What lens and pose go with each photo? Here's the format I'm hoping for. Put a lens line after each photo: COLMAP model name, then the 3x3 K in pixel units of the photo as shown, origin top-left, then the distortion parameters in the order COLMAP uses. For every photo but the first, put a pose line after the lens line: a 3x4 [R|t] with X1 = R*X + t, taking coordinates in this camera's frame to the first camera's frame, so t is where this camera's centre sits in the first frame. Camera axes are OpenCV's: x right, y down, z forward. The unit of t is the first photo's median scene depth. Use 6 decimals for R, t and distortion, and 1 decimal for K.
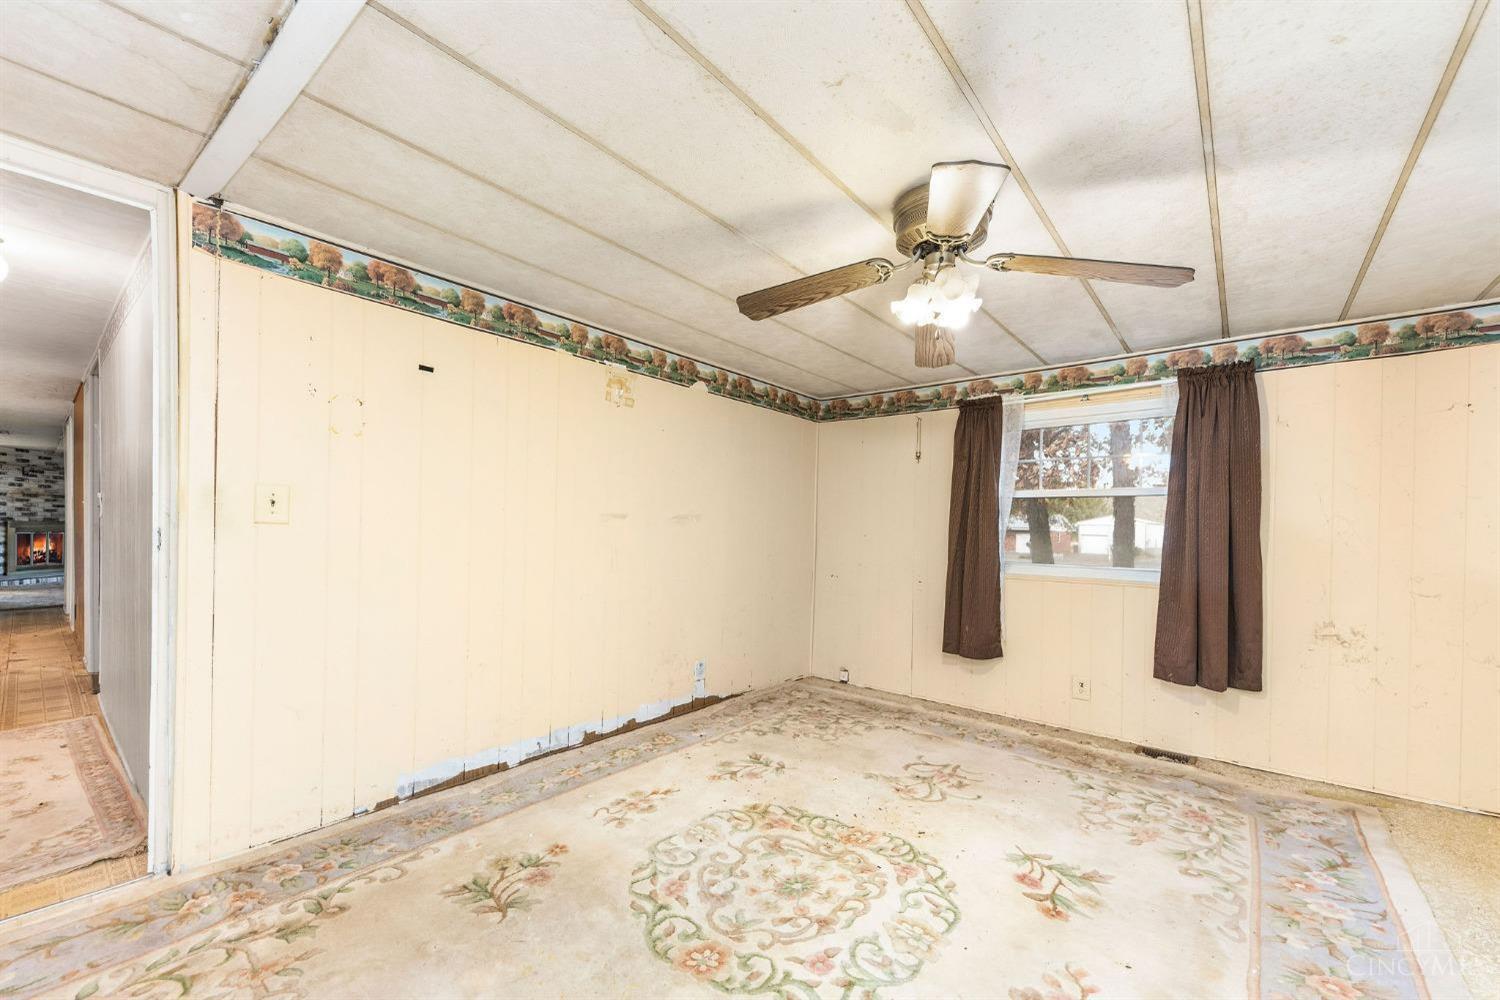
lens RADIAL K [[605.8, 0, 741.7], [0, 605.8, 522.4], [0, 0, 1]] dist [0.012460, -0.007632]
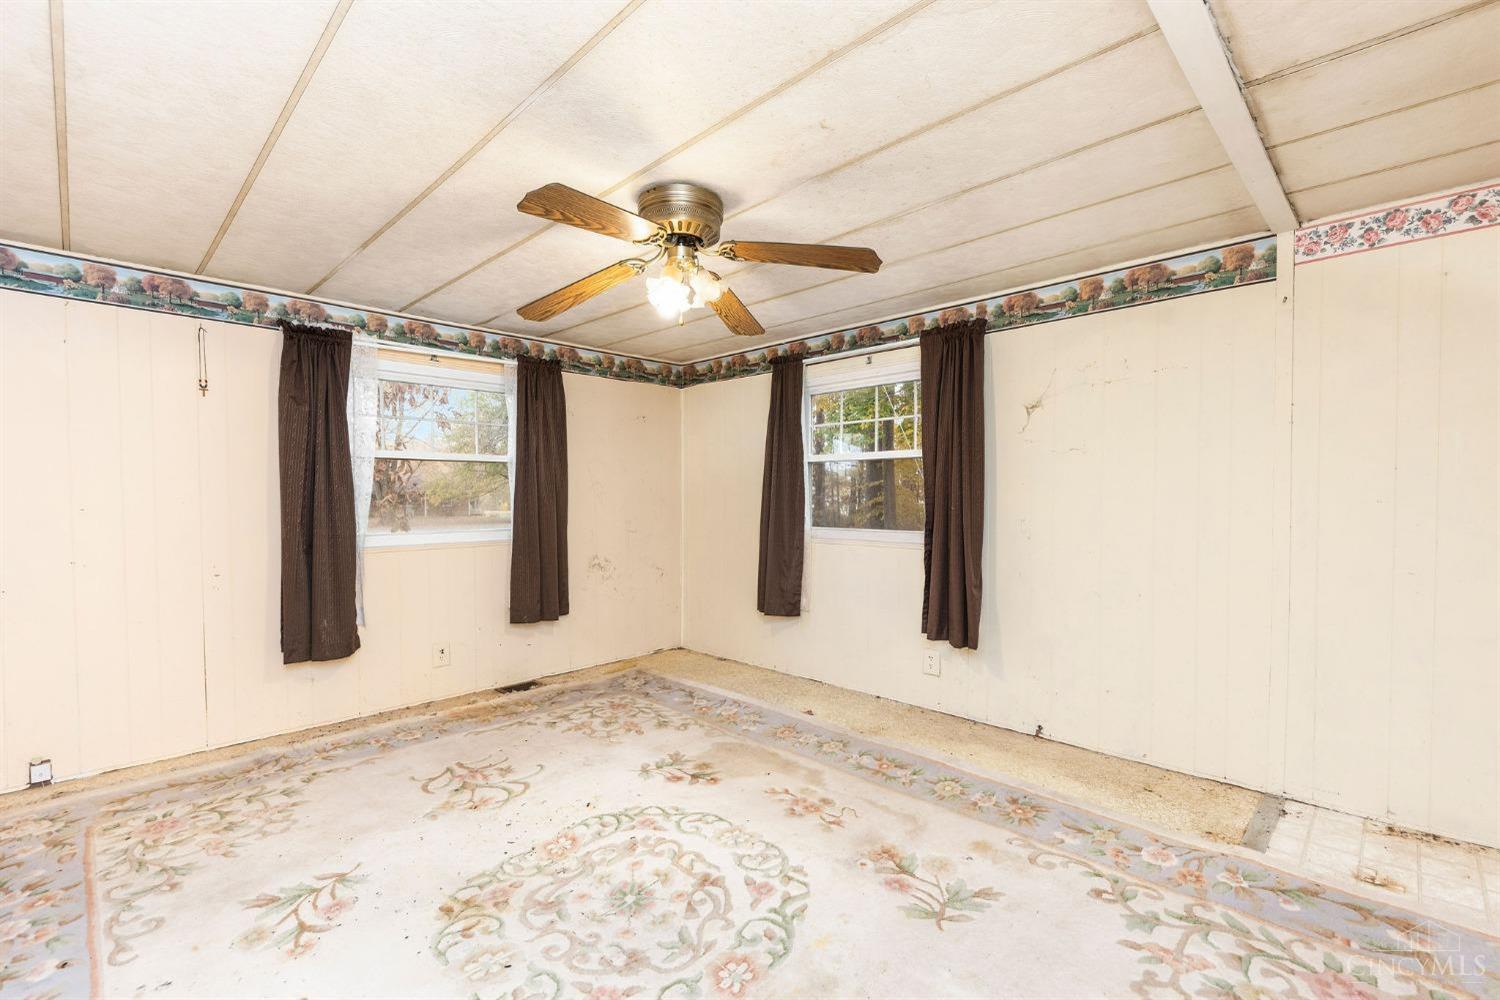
lens RADIAL K [[652.0, 0, 772.8], [0, 652.0, 509.0], [0, 0, 1]] dist [-0.002660, -0.001196]
pose [[0.052872, -0.039021, 0.997839, -0.576680], [-0.002617, 0.999227, 0.039214, -0.008355], [-0.998598, -0.004685, 0.052729, 0.516533]]
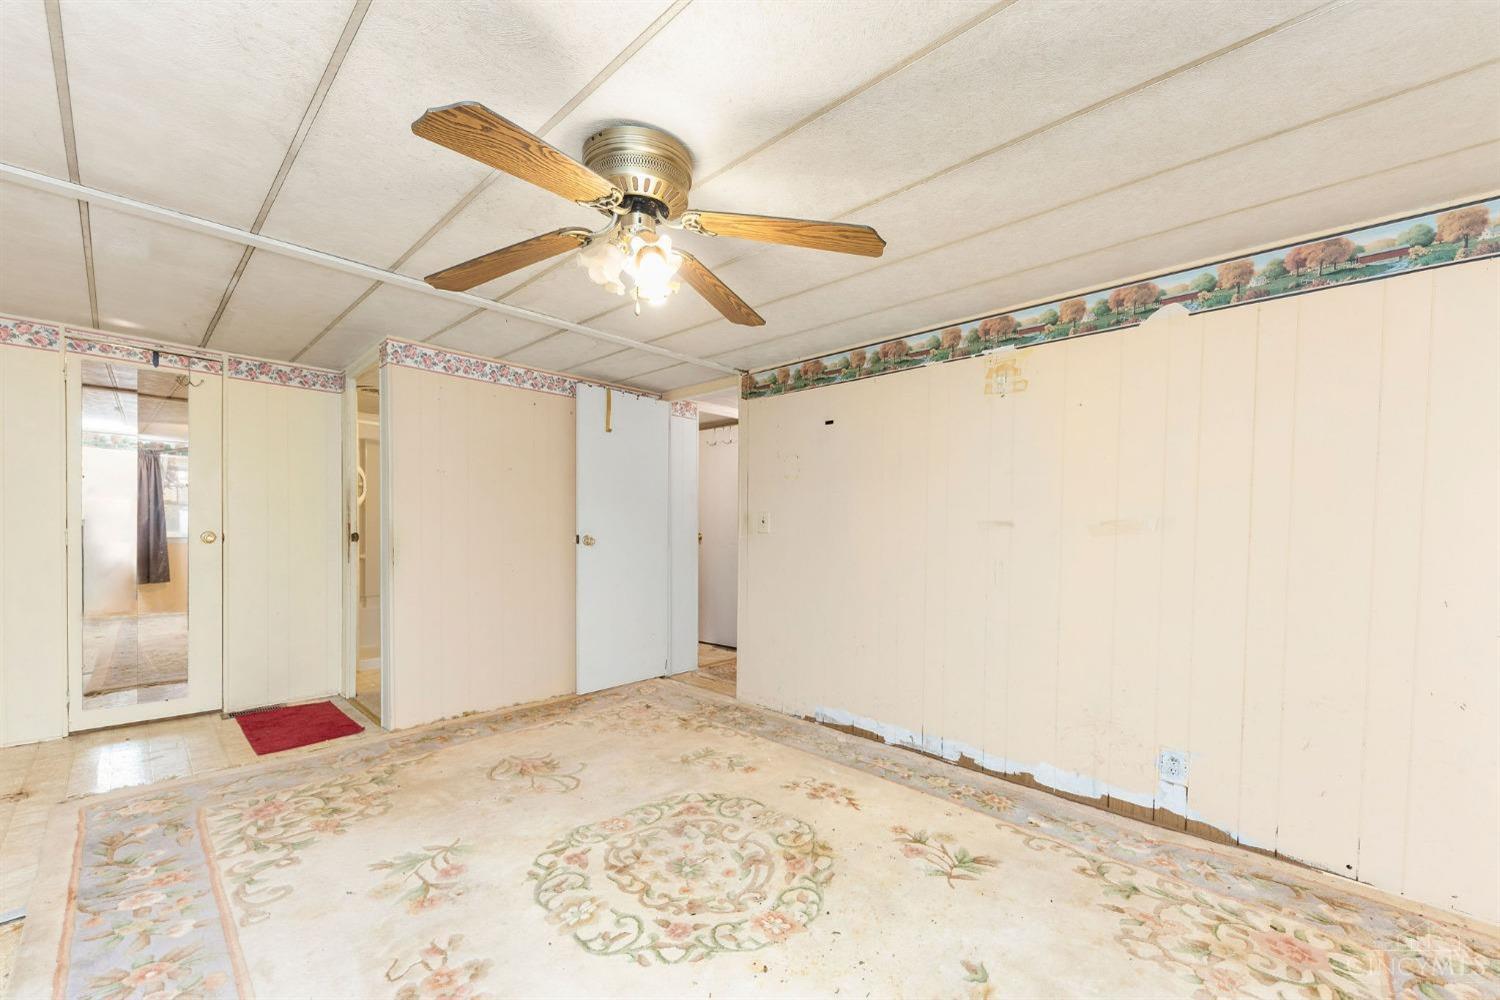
lens RADIAL K [[605.8, 0, 741.7], [0, 605.8, 522.4], [0, 0, 1]] dist [0.012460, -0.007632]
pose [[-0.087112, -0.029557, -0.995760, 0.797298], [-0.006729, 0.999554, -0.029081, 0.019673], [0.996176, 0.004167, -0.087272, 0.822239]]
